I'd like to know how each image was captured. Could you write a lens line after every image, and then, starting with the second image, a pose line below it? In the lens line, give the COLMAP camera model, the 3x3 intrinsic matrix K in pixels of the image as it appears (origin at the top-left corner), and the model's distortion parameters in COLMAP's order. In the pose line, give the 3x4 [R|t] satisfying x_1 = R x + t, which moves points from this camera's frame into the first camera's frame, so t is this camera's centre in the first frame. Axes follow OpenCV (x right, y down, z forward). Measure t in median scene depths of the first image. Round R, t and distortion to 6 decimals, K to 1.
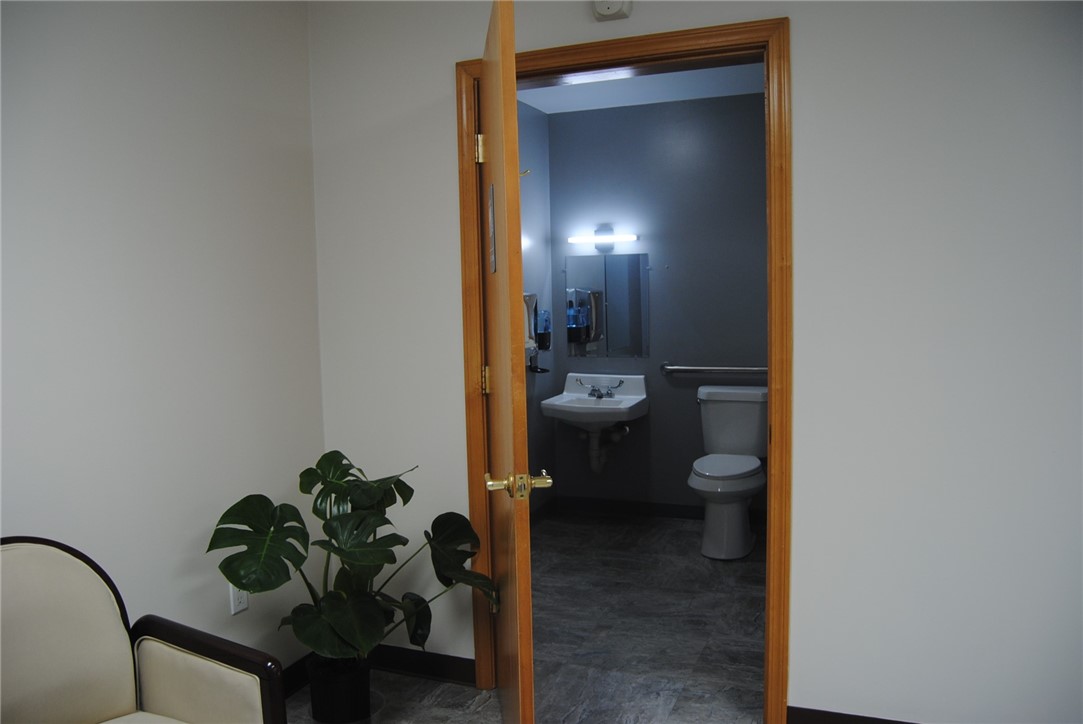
lens RADIAL K [[854.6, 0, 546.8], [0, 854.6, 356.6], [0, 0, 1]] dist [-0.092105, 0.034034]
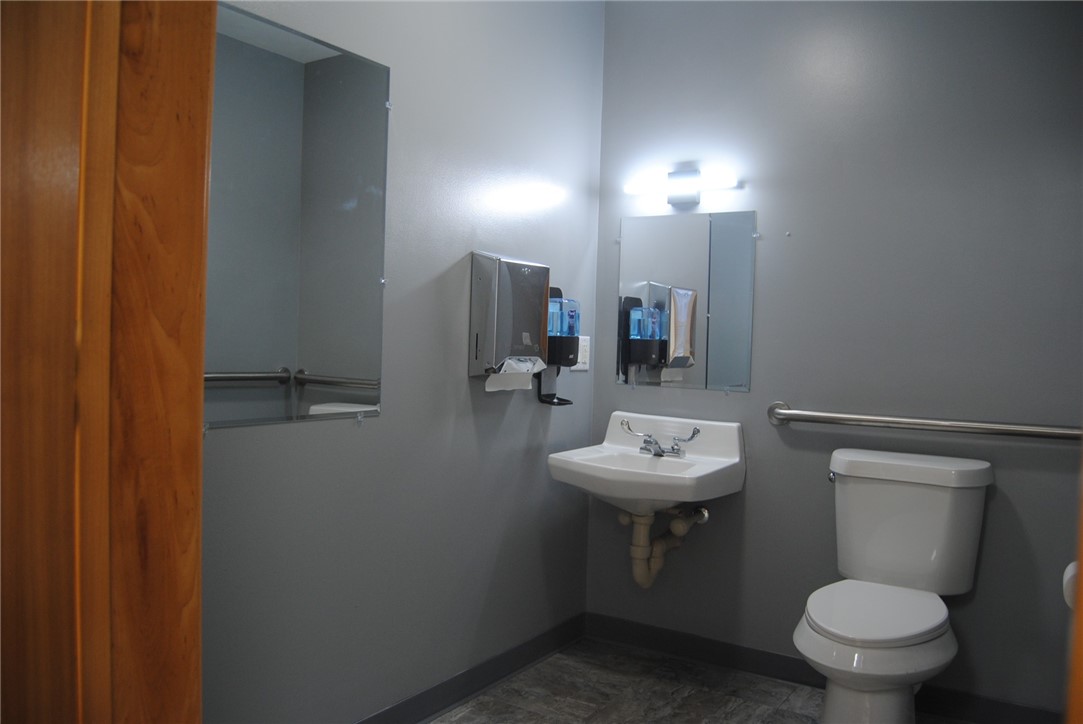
lens RADIAL K [[854.6, 0, 541.7], [0, 854.6, 363.1], [0, 0, 1]] dist [-0.092105, 0.034034]
pose [[0.978384, 0.058986, -0.198207, 0.095950], [-0.068957, 0.996658, -0.043781, 0.016192], [0.194962, 0.056503, 0.979182, 0.417151]]
